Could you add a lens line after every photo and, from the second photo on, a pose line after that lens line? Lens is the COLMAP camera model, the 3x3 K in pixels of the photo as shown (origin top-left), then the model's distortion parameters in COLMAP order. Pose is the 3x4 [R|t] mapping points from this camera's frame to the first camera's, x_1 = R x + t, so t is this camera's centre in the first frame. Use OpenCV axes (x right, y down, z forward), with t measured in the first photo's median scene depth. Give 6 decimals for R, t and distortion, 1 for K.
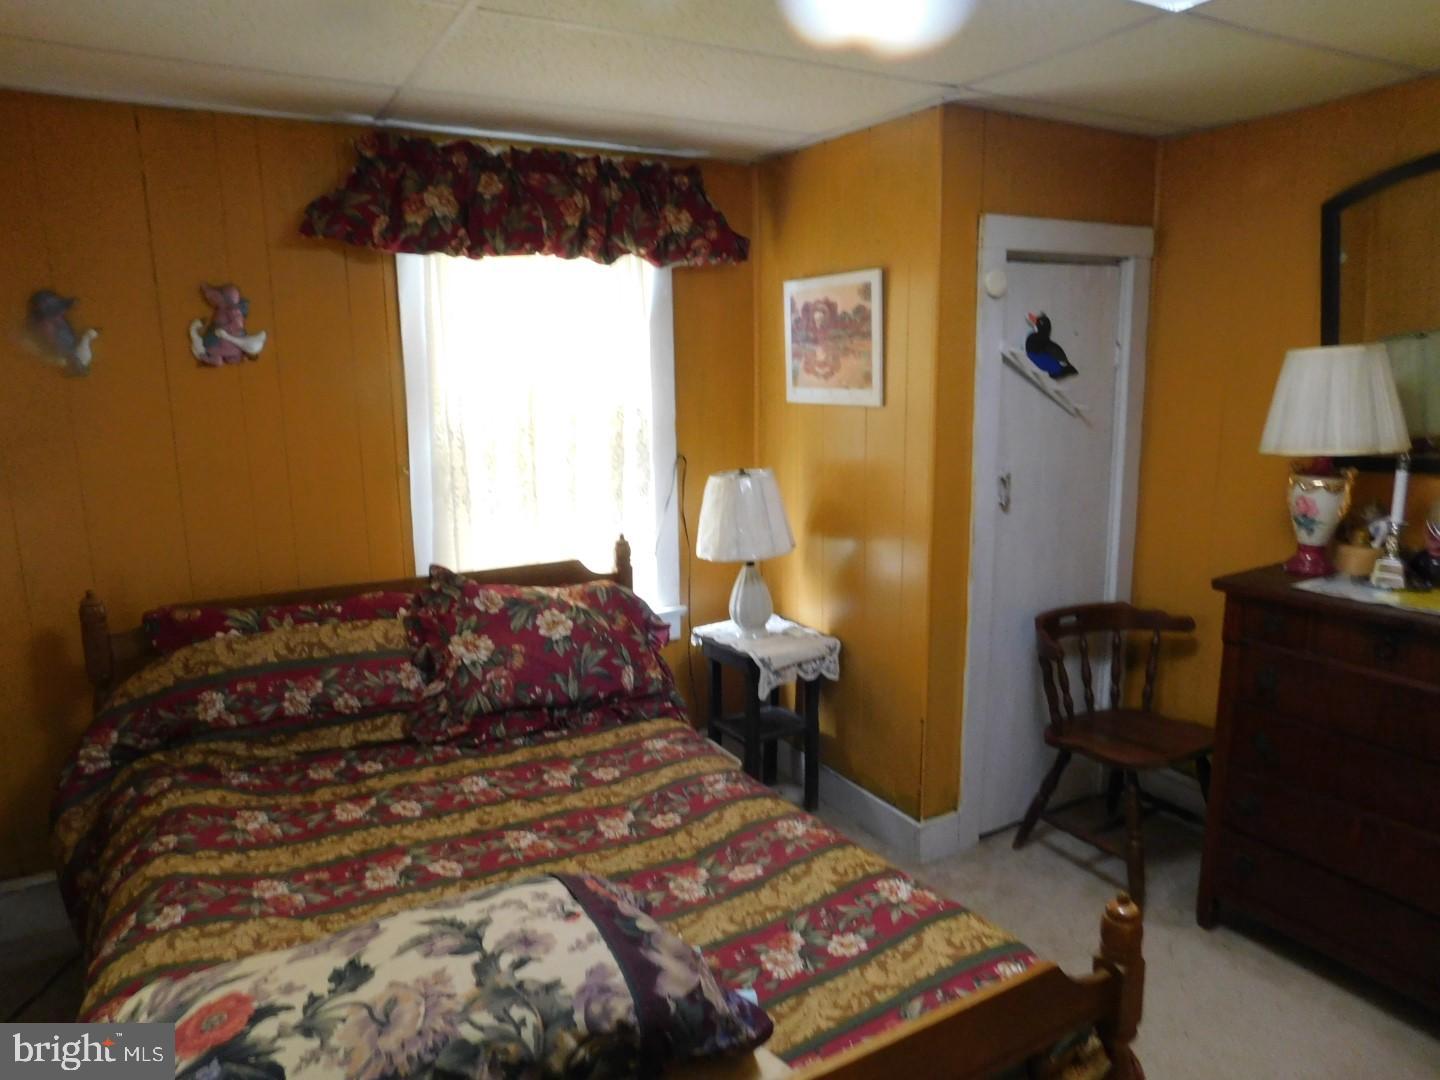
lens RADIAL K [[953.2, 0, 716.4], [0, 953.2, 534.1], [0, 0, 1]] dist [-0.075008, 0.062531]
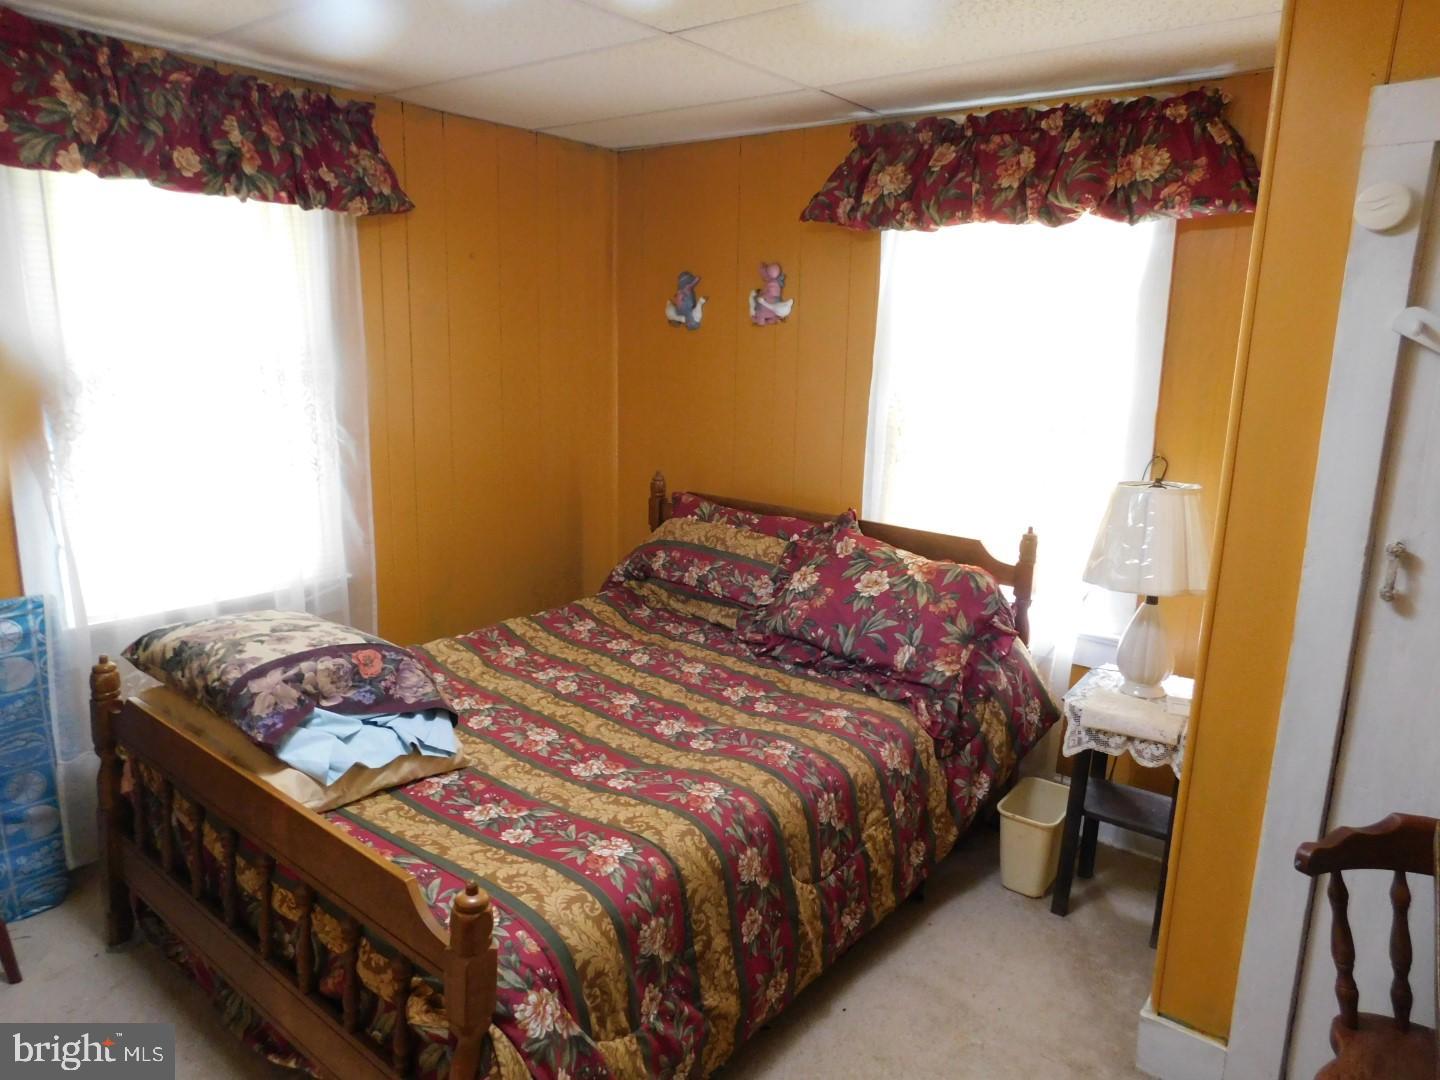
lens RADIAL K [[953.2, 0, 716.4], [0, 953.2, 534.1], [0, 0, 1]] dist [-0.075008, 0.062531]
pose [[0.369531, 0.213173, -0.904436, 0.763784], [-0.201365, 0.968572, 0.146017, -0.081521], [0.907138, 0.128164, 0.400843, 0.469720]]
